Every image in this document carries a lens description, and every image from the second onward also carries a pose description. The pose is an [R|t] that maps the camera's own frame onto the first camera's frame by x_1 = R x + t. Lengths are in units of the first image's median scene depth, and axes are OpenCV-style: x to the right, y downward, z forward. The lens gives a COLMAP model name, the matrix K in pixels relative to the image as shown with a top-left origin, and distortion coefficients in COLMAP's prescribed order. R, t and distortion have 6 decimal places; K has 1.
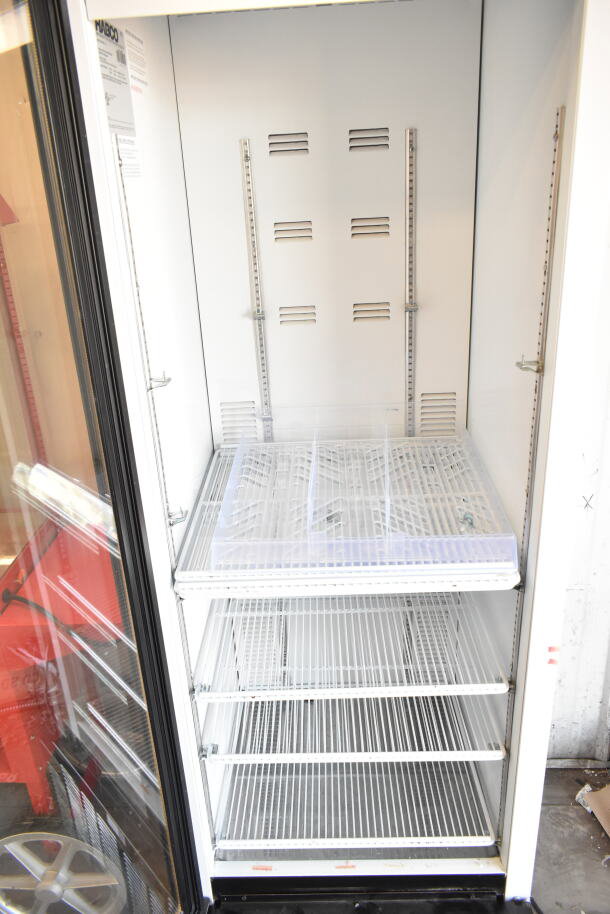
lens RADIAL K [[704.0, 0, 305.0], [0, 704.0, 457.0], [0, 0, 1]] dist [0.002314, 0.003410]
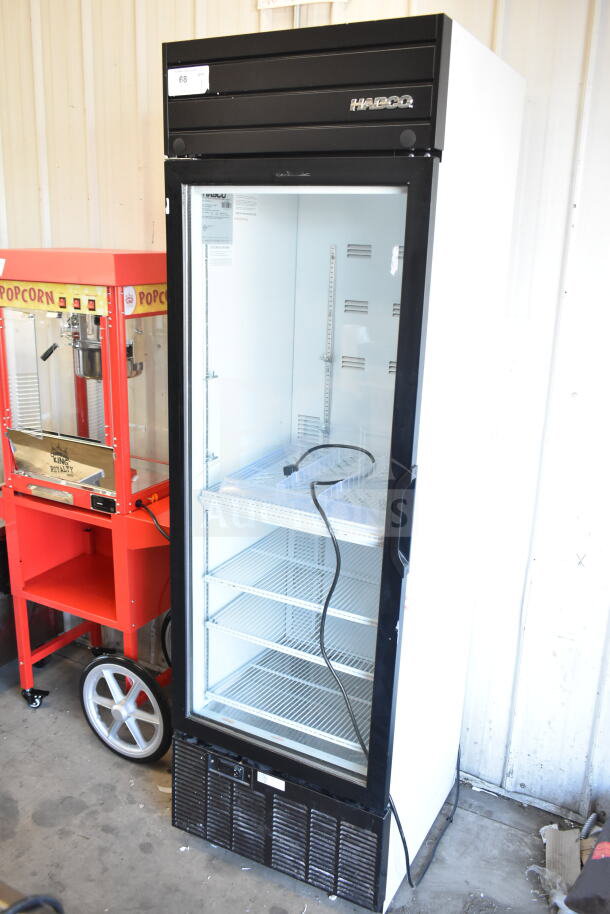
lens RADIAL K [[785.1, 0, 305.0], [0, 785.1, 457.0], [0, 0, 1]] dist [-0.003010, -0.003668]
pose [[0.892974, 0.196420, -0.404991, 0.562822], [-0.243539, 0.967523, -0.067738, 0.113510], [0.378532, 0.159120, 0.911808, -0.456948]]
